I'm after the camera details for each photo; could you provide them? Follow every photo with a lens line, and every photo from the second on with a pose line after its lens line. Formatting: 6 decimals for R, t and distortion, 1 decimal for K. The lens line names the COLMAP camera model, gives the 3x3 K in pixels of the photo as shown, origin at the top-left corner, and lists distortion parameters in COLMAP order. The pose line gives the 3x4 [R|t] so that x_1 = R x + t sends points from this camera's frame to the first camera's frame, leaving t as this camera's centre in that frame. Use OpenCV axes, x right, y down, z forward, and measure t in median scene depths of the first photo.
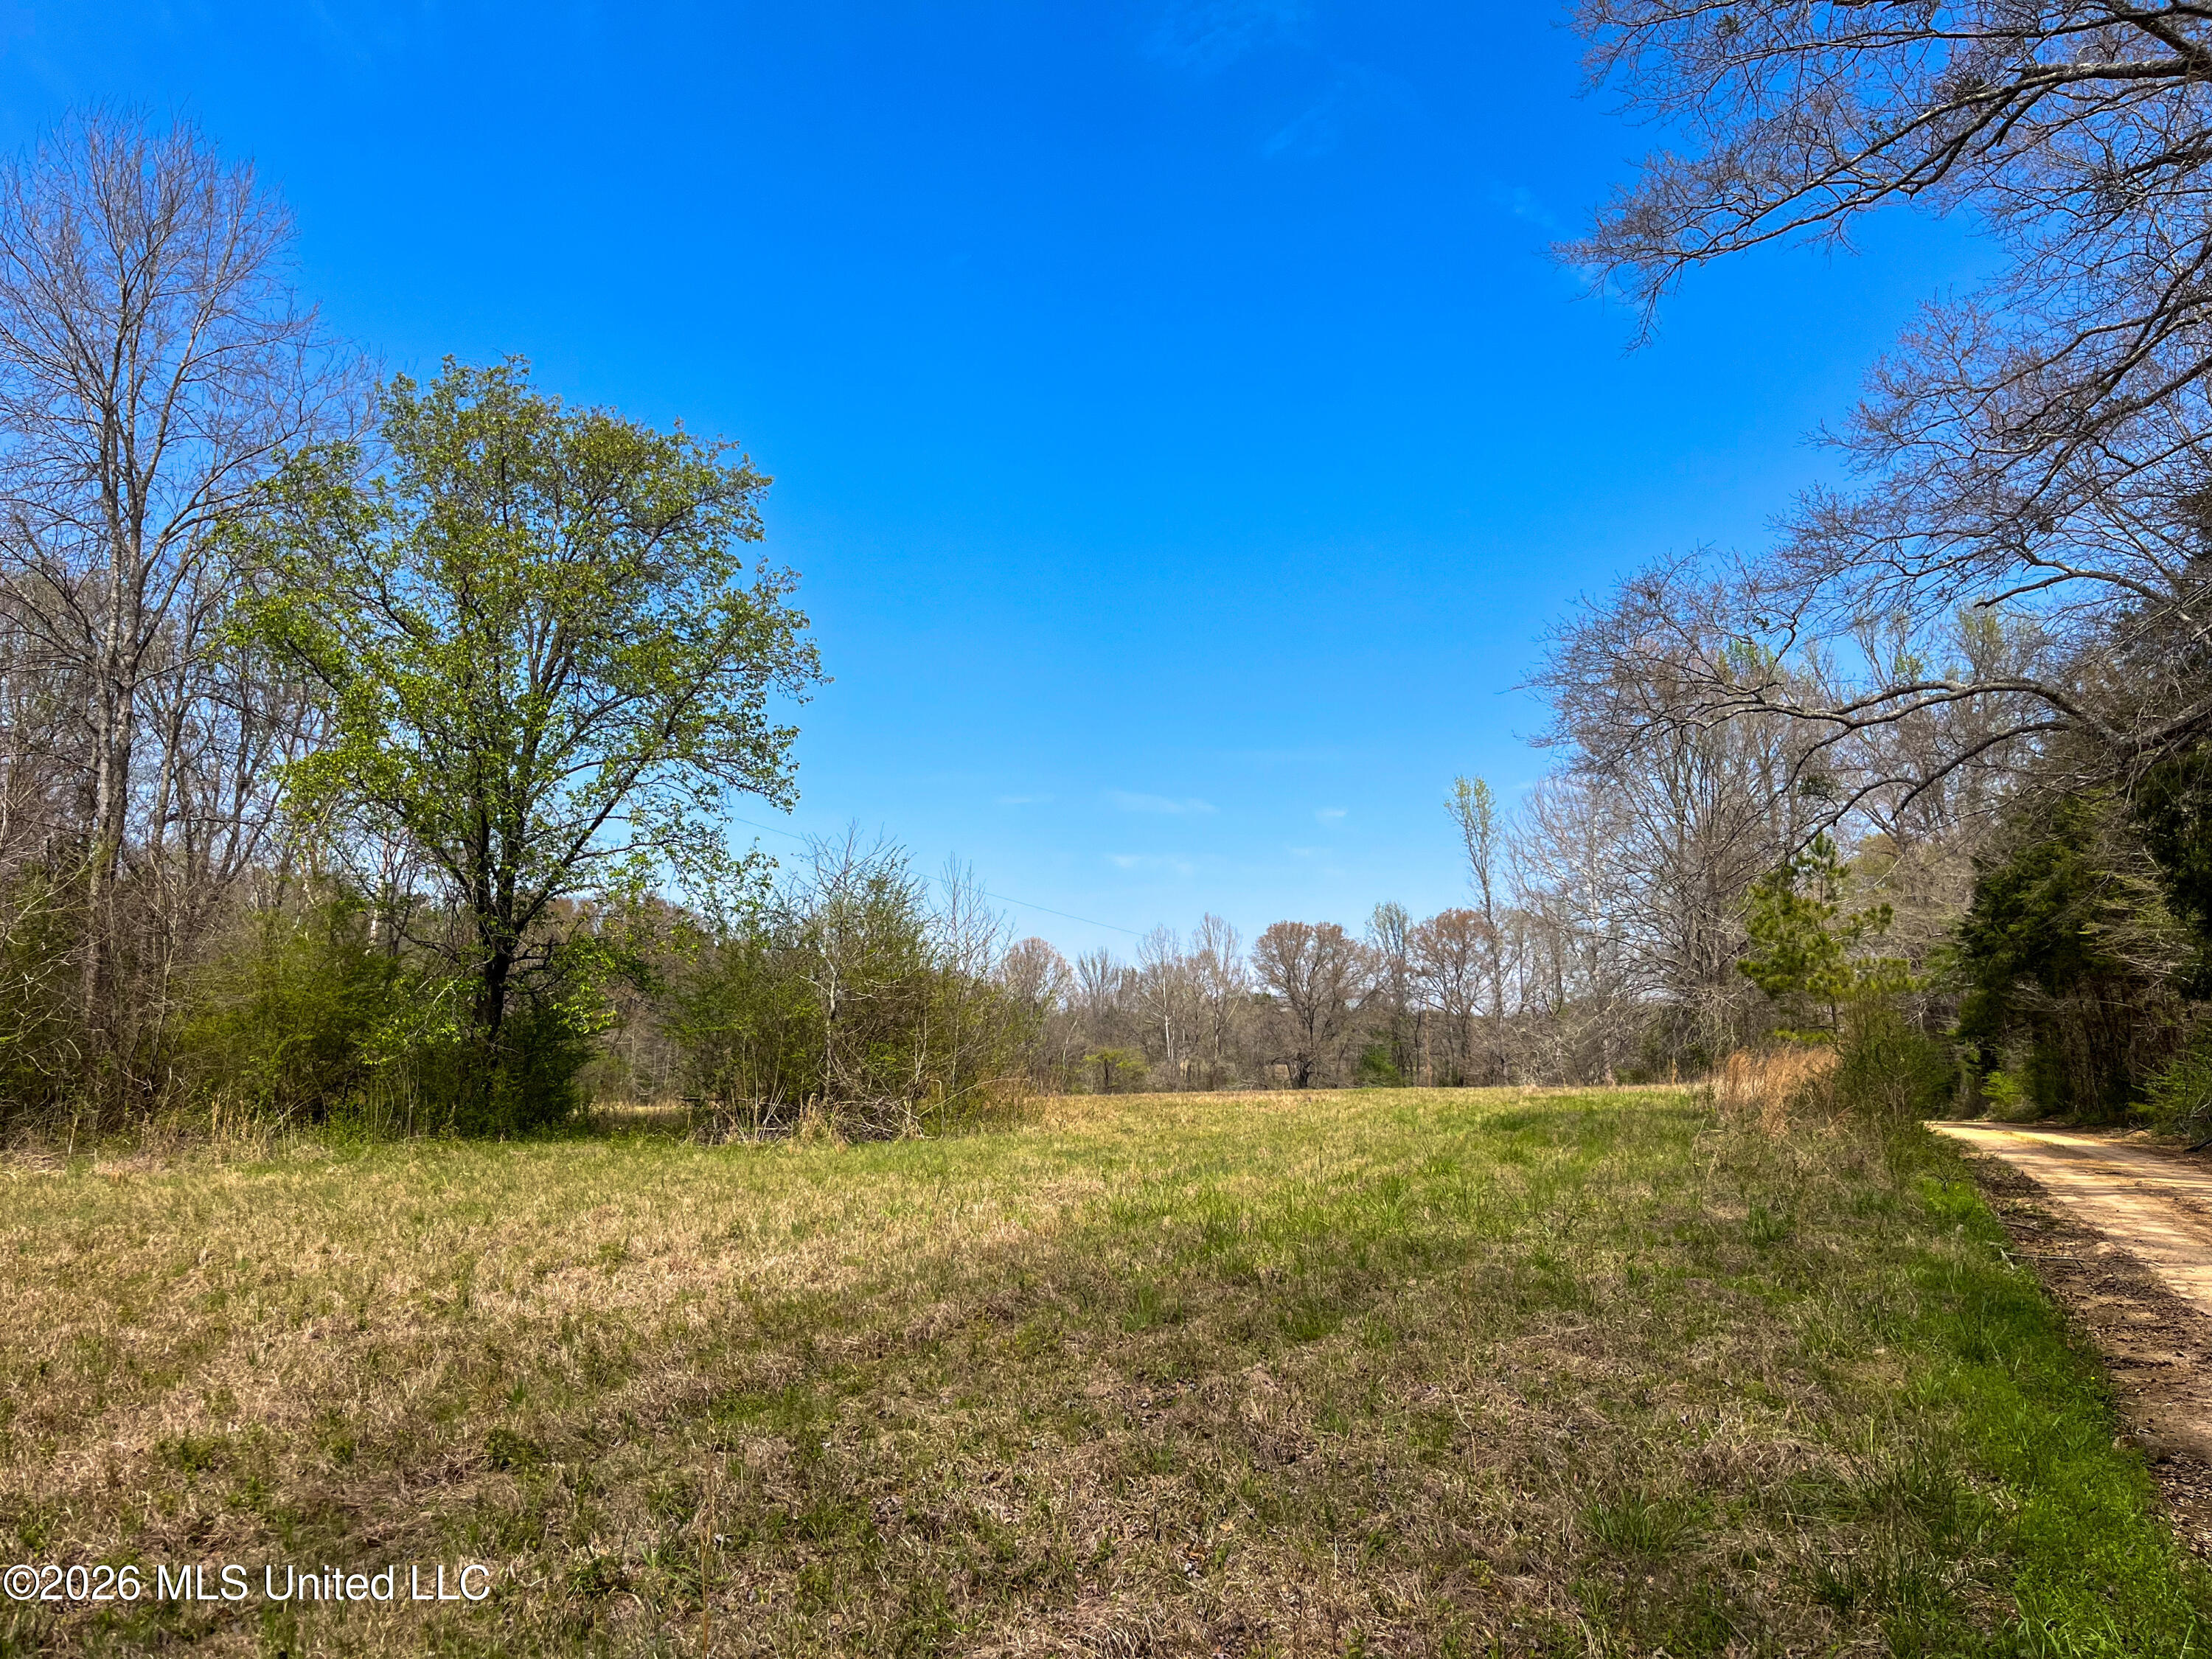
lens RADIAL K [[1695.2, 0, 1114.7], [0, 1695.2, 842.8], [0, 0, 1]] dist [0.104844, -0.087634]
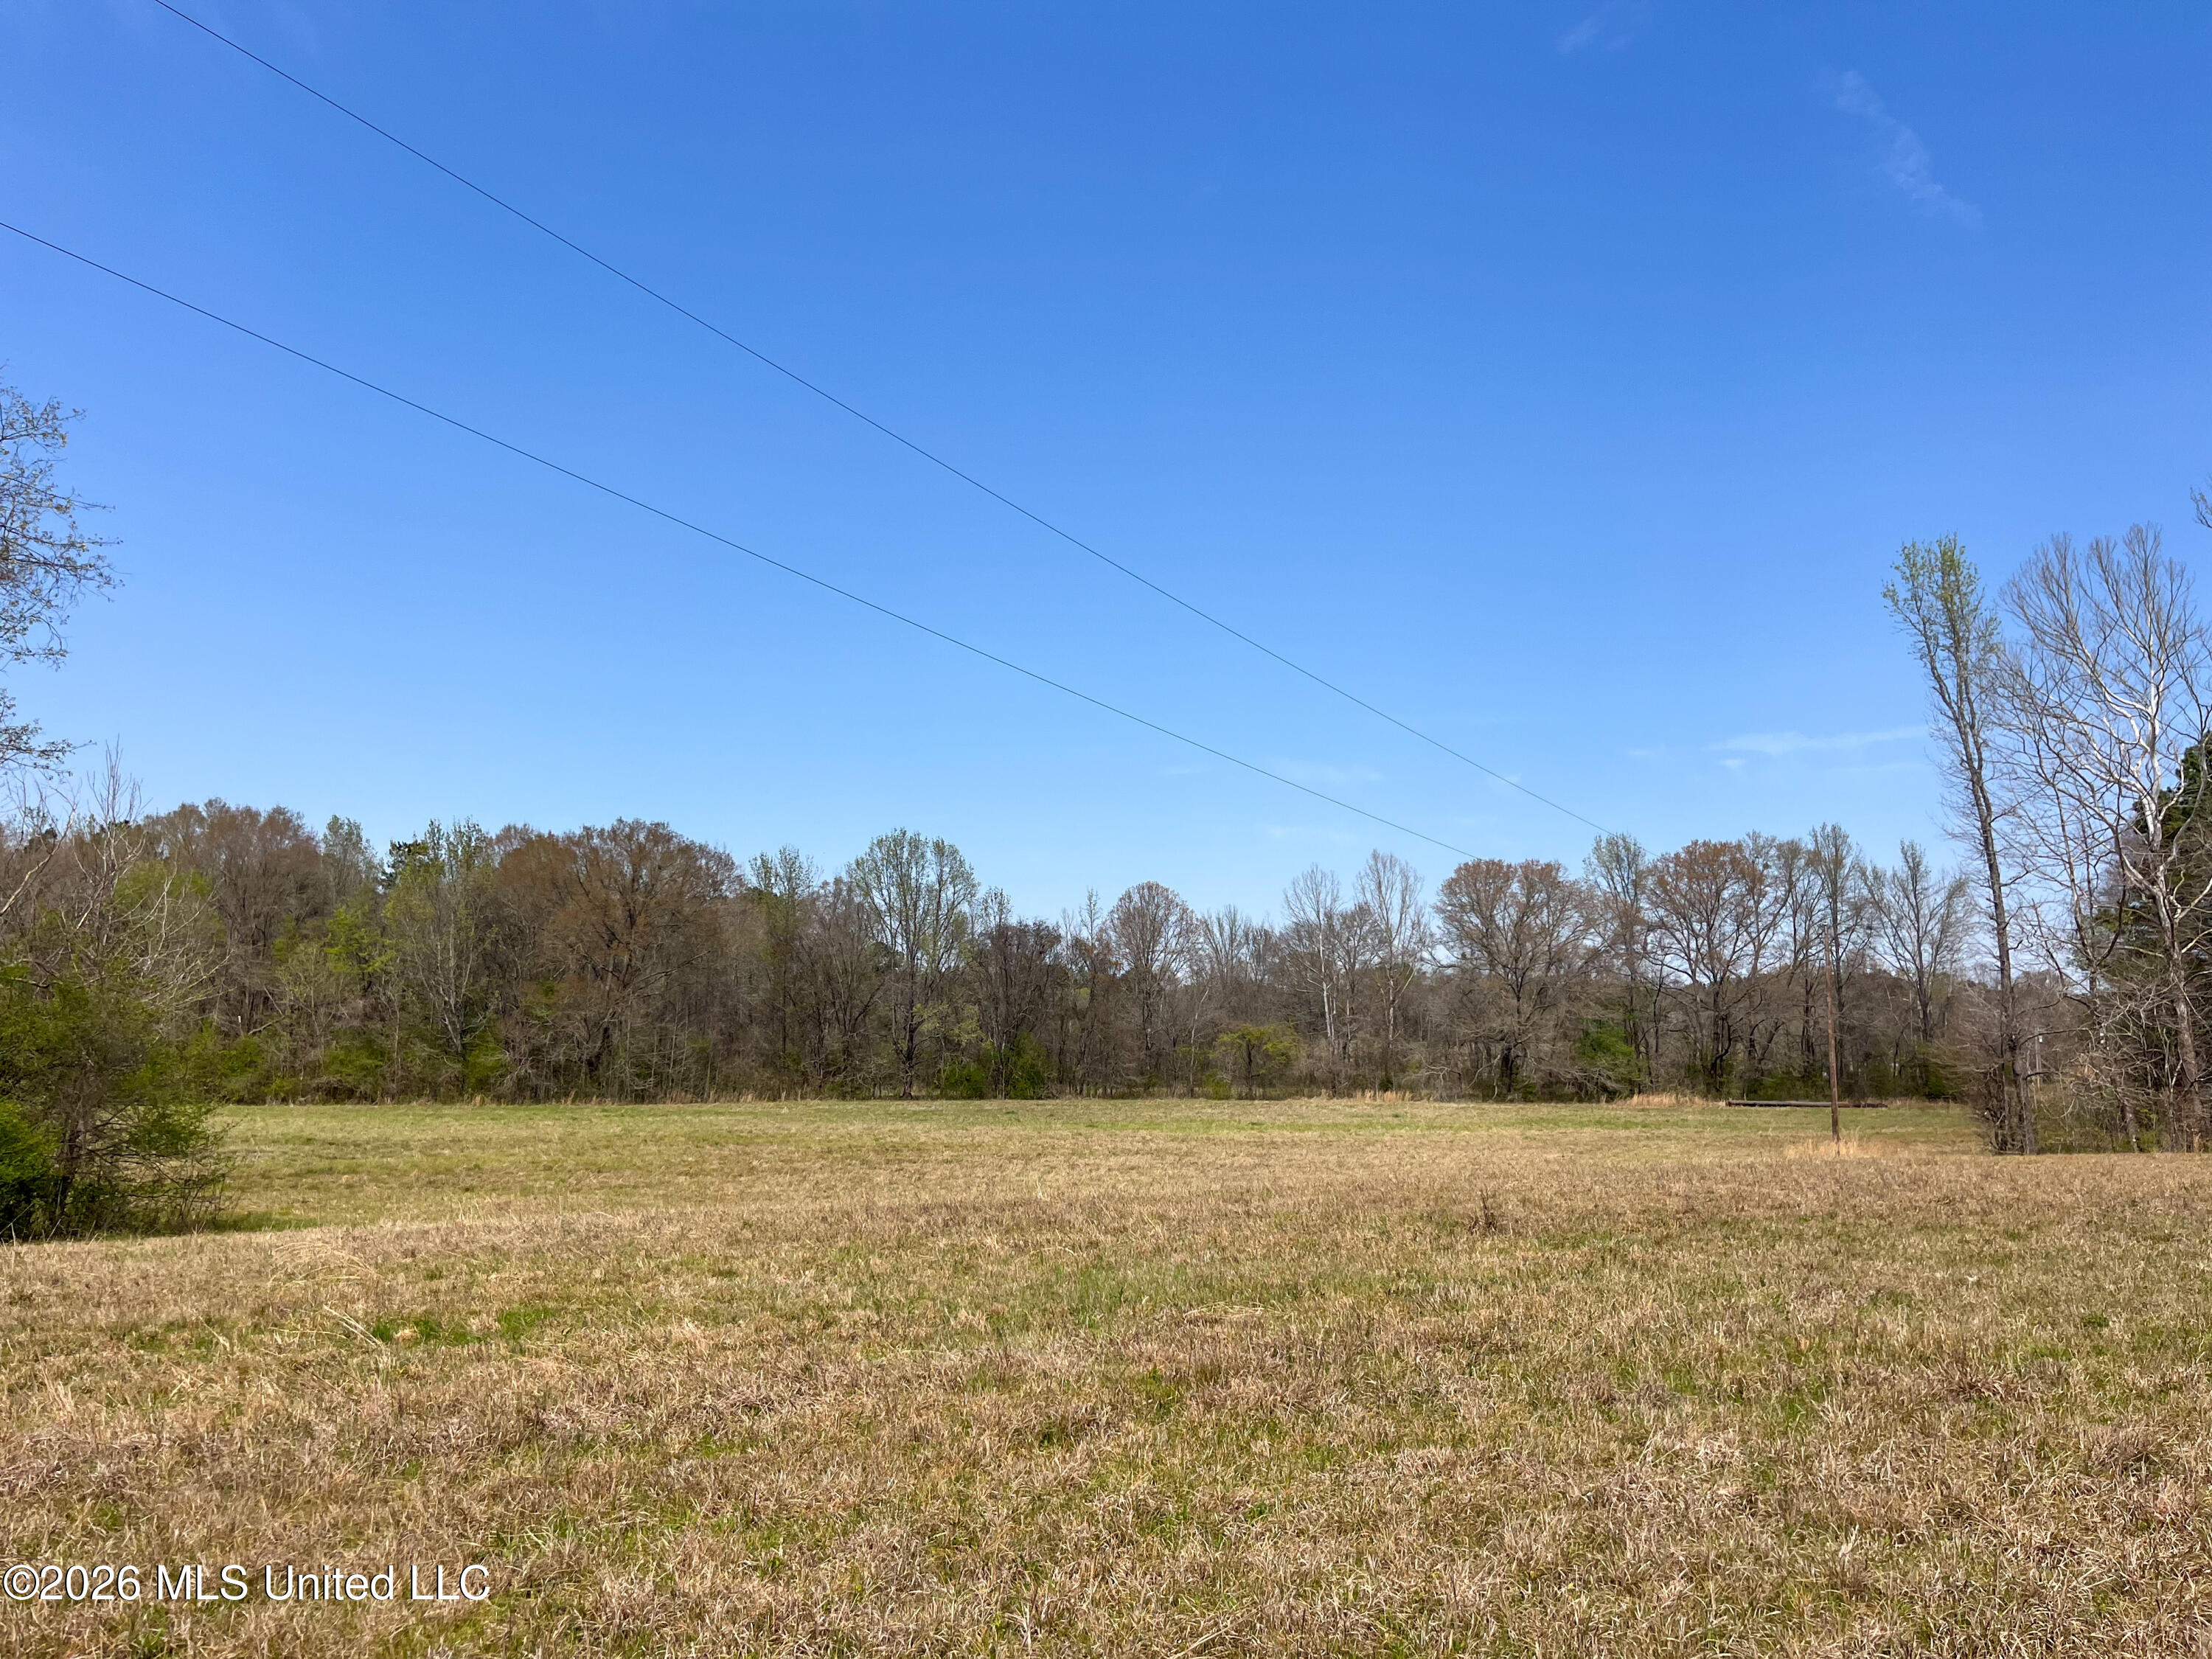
lens RADIAL K [[1695.2, 0, 1102.1], [0, 1695.2, 837.2], [0, 0, 1]] dist [0.104844, -0.087634]
pose [[0.997330, -0.013467, -0.071773, -0.014221], [0.014181, 0.999855, 0.009445, 0.026962], [0.071635, -0.010438, 0.997376, 0.223272]]
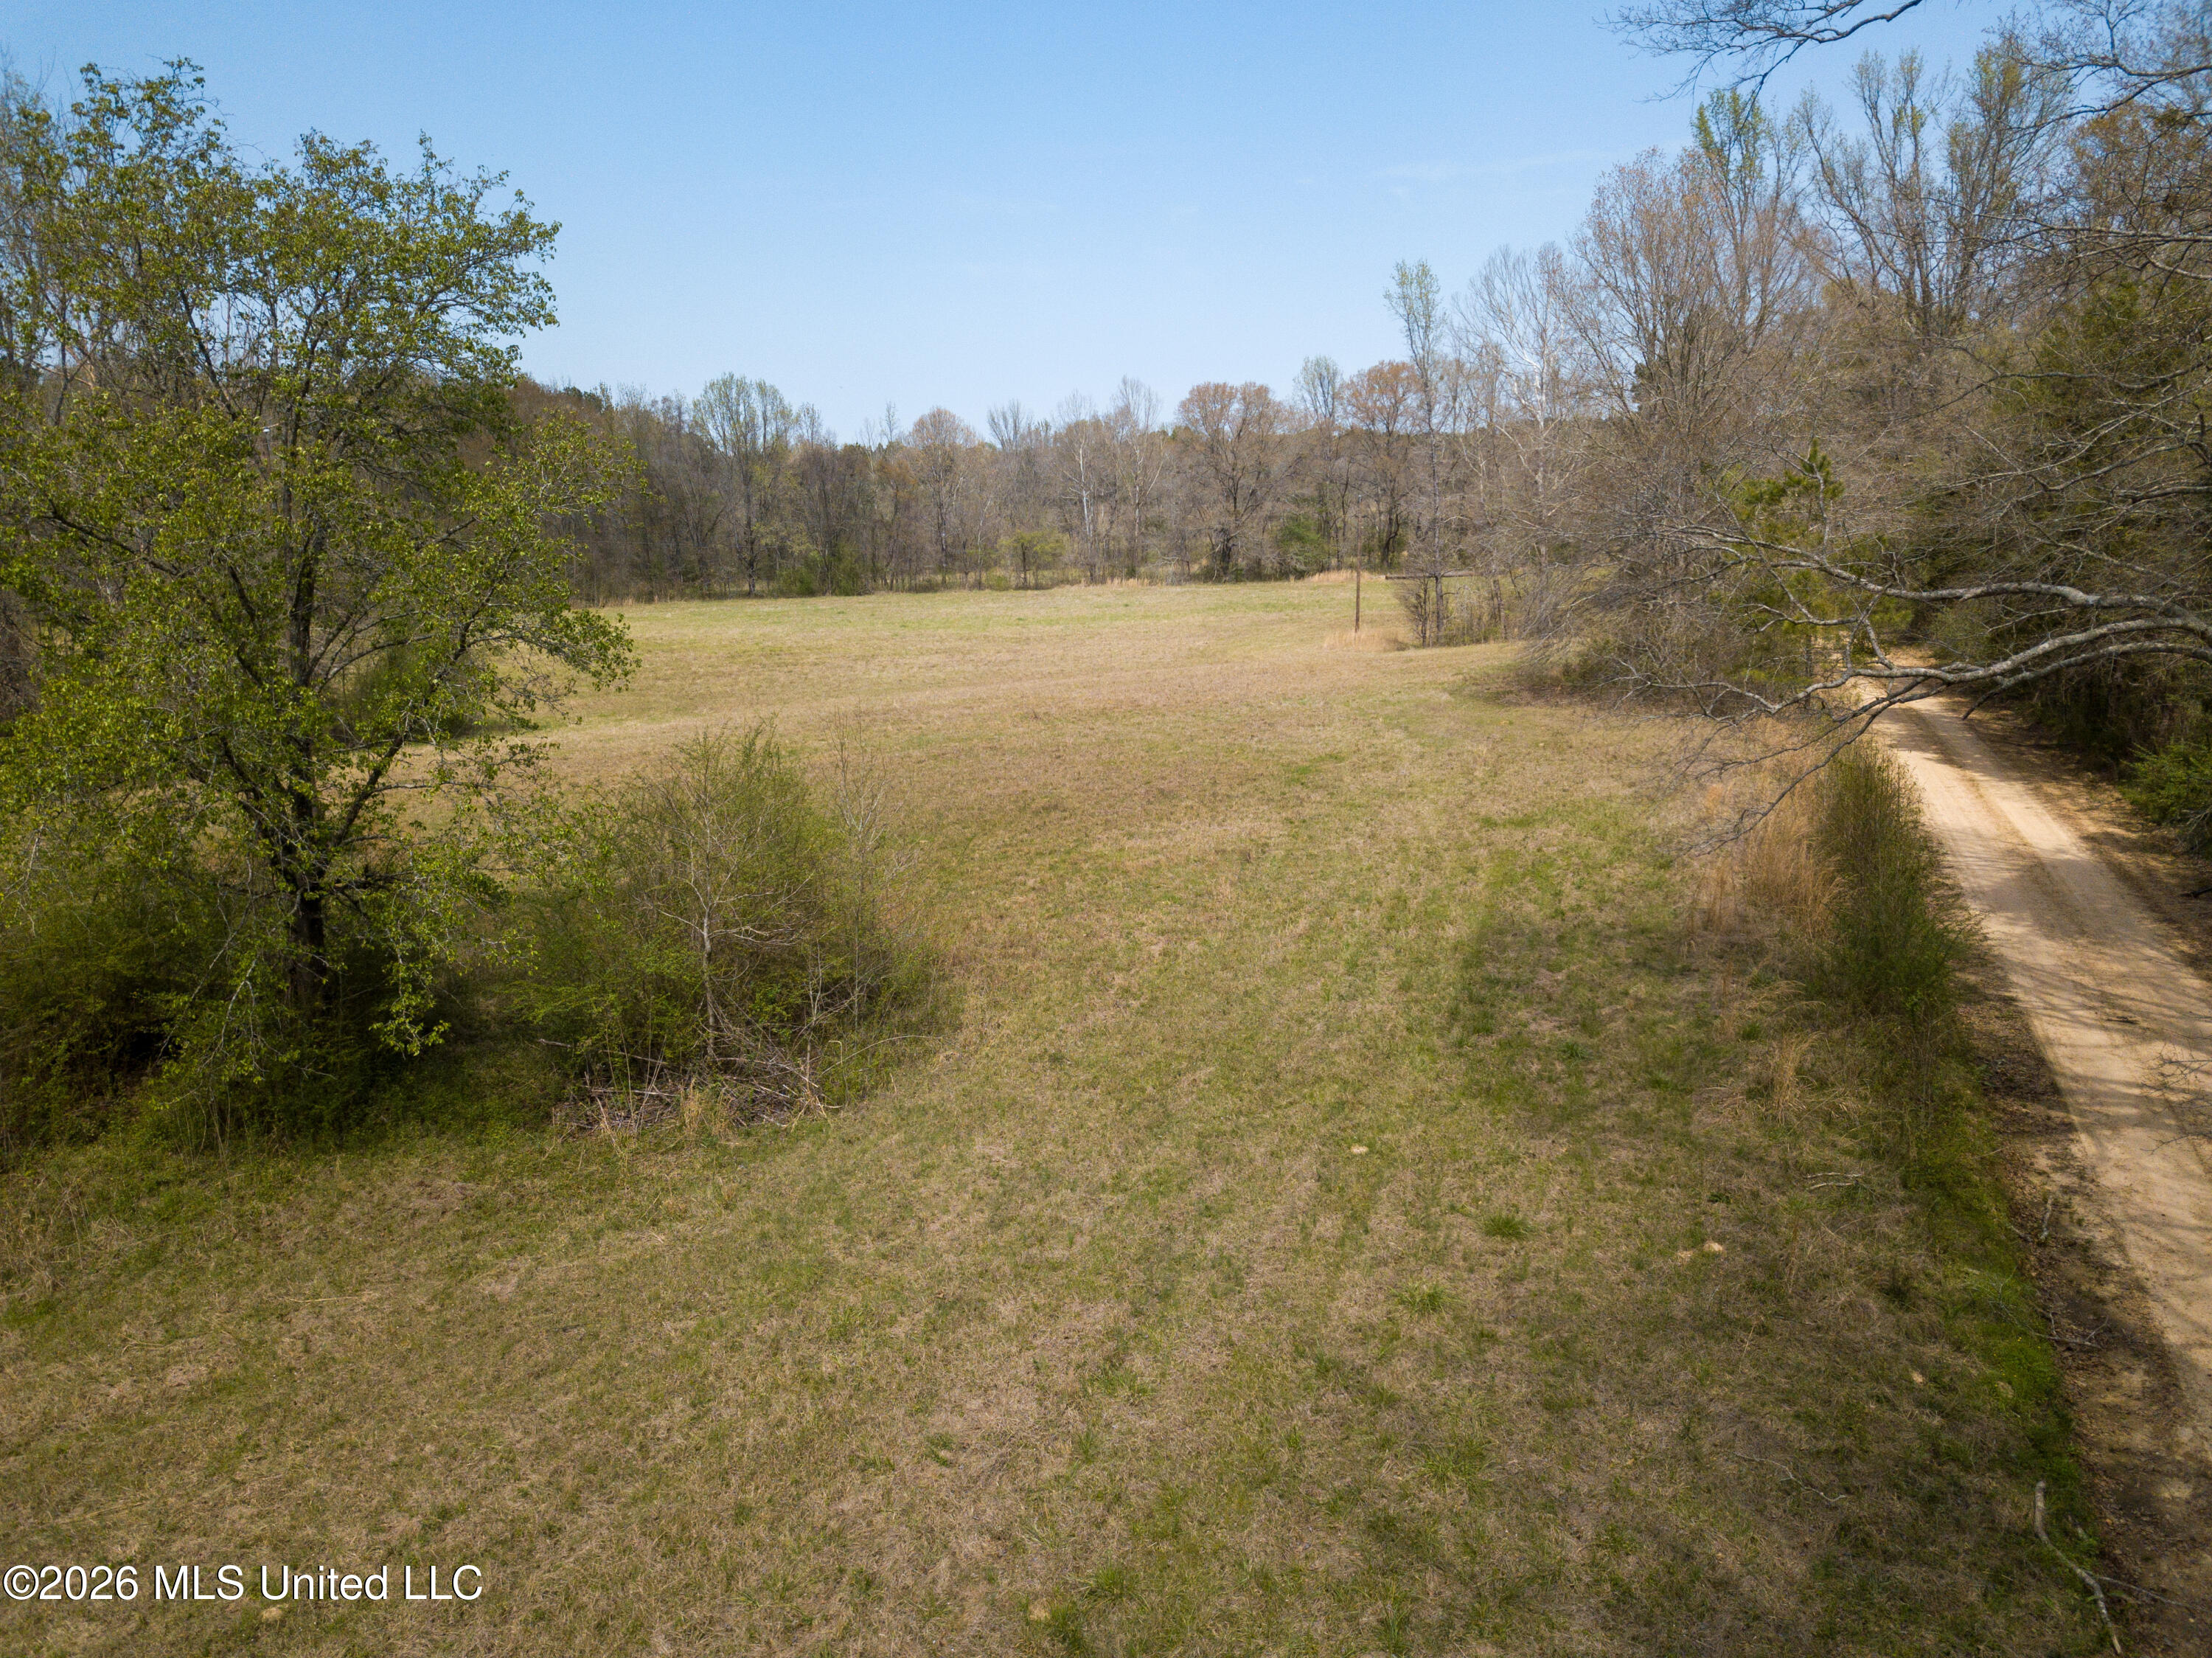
lens RADIAL K [[1693.2, 0, 1091.1], [0, 1693.2, 904.9], [0, 0, 1]] dist [0.018753, -0.014605]
pose [[0.998955, -0.037465, 0.026189, 0.000633], [0.025287, 0.930209, 0.366159, -0.030223], [-0.038080, -0.365114, 0.930184, 0.027630]]
